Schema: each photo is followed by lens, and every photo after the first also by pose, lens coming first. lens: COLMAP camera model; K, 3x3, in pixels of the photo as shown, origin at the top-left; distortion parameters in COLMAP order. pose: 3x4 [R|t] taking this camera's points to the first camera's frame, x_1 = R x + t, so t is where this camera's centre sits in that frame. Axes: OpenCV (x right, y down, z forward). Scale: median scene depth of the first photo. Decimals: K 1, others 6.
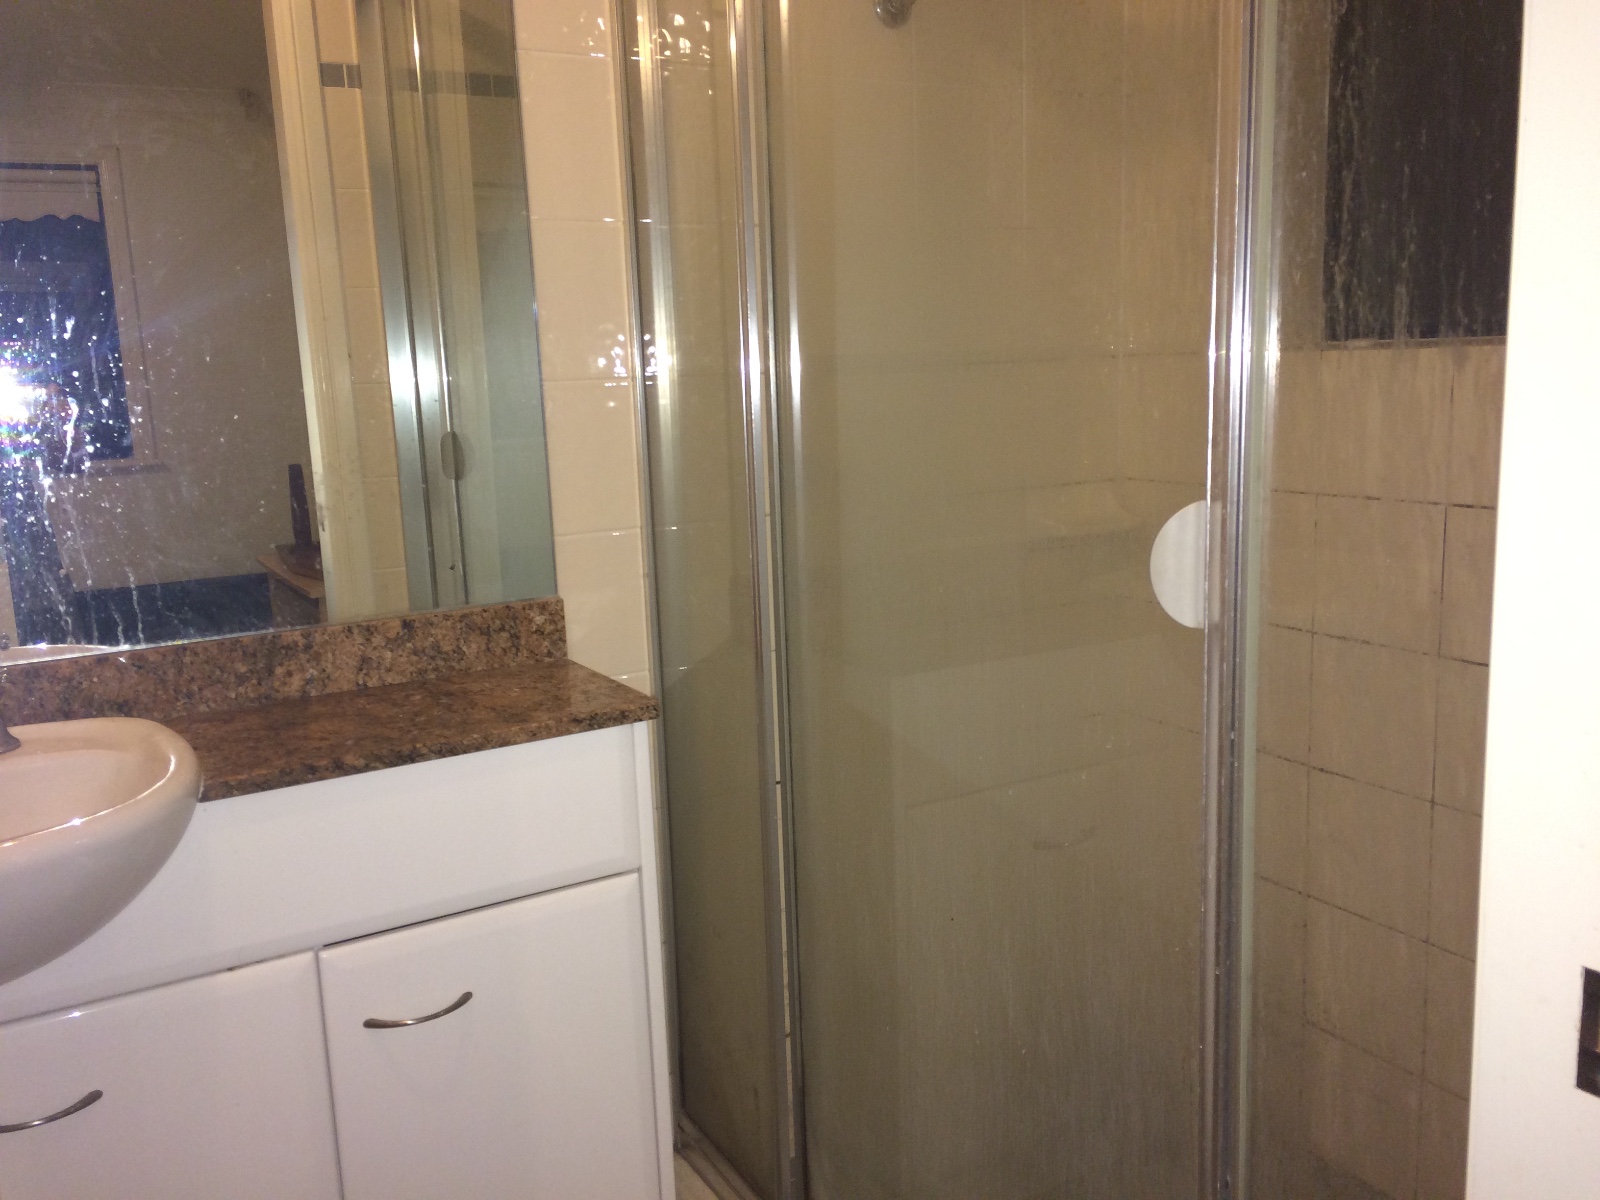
lens RADIAL K [[1344.0, 0, 822.2], [0, 1344.0, 602.7], [0, 0, 1]] dist [0.000653, -0.002378]
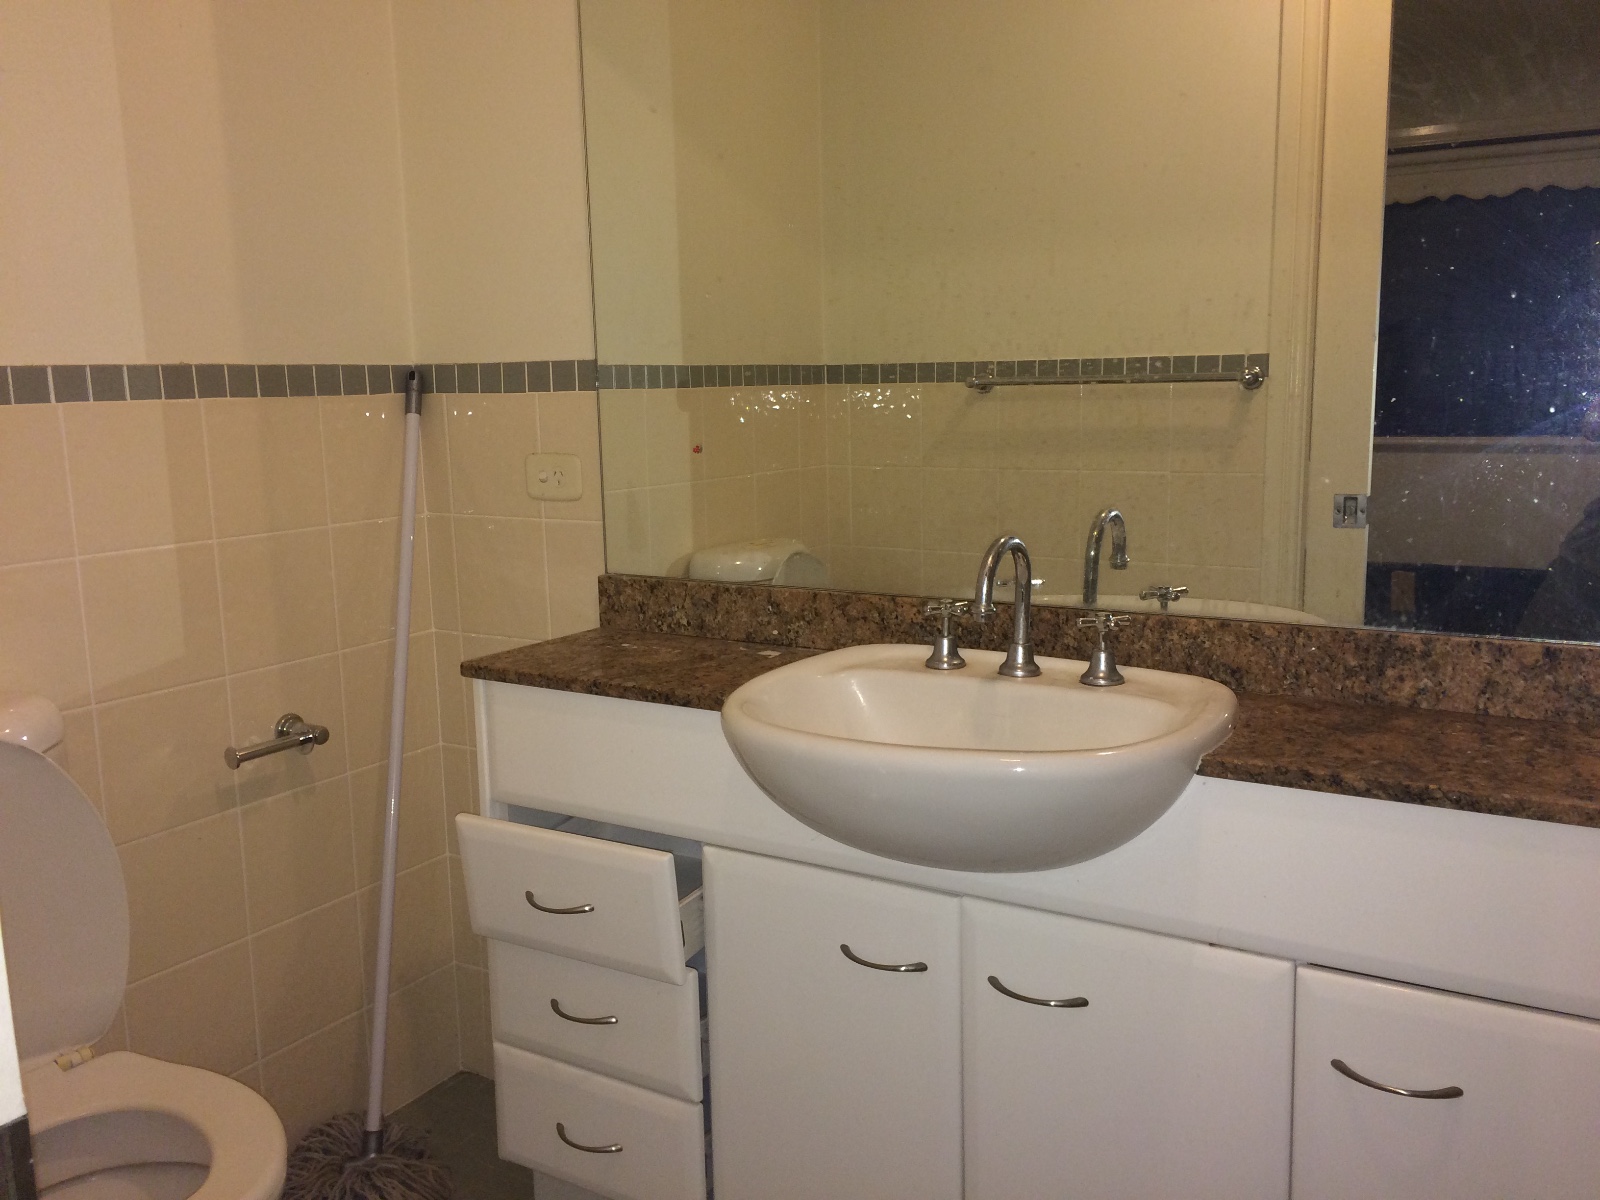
lens RADIAL K [[1344.0, 0, 822.2], [0, 1344.0, 602.7], [0, 0, 1]] dist [0.000653, -0.002378]
pose [[0.433147, 0.167426, -0.885637, 0.257543], [-0.149826, 0.982300, 0.112424, -0.045383], [0.888784, 0.083995, 0.450565, 0.233044]]
